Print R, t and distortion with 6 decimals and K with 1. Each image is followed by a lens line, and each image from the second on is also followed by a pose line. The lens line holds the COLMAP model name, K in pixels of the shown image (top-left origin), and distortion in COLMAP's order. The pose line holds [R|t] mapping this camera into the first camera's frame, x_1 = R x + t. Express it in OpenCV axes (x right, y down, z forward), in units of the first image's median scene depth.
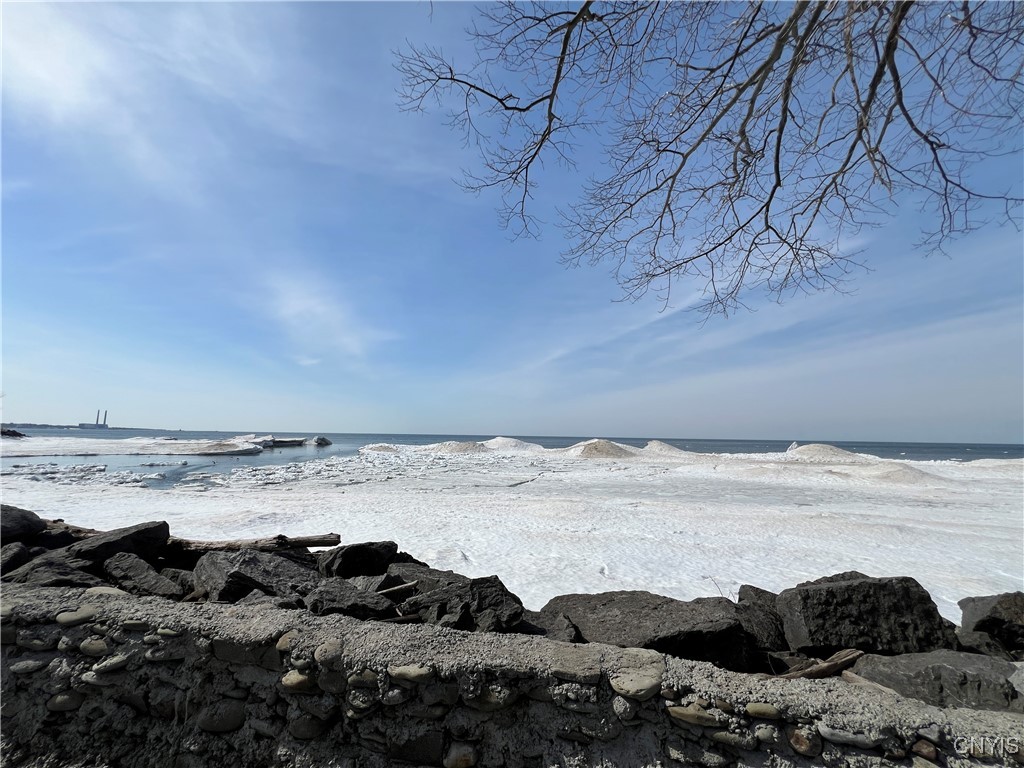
lens RADIAL K [[409.9, 0, 508.2], [0, 409.9, 389.2], [0, 0, 1]] dist [-0.008490, -0.000160]
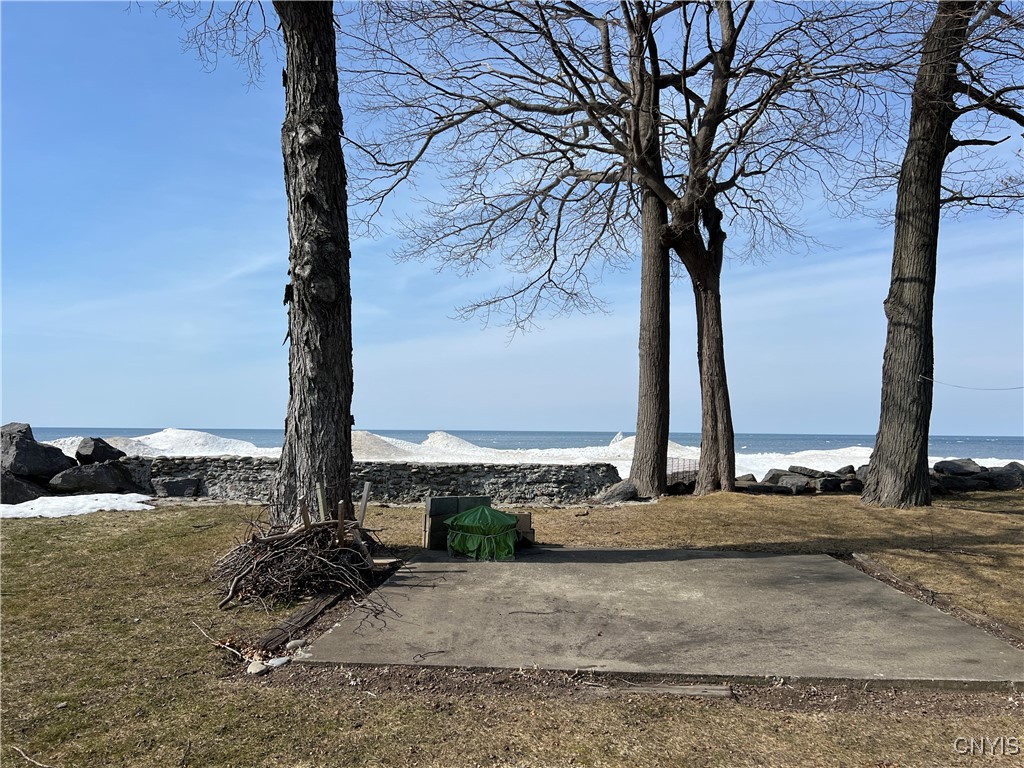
lens RADIAL K [[772.4, 0, 511.7], [0, 772.4, 383.9], [0, 0, 1]] dist [0.015038, -0.008739]
pose [[0.901430, 0.019994, 0.432463, -0.813256], [-0.044185, 0.997966, 0.045960, -0.157698], [-0.430664, -0.060538, 0.900480, -1.732783]]
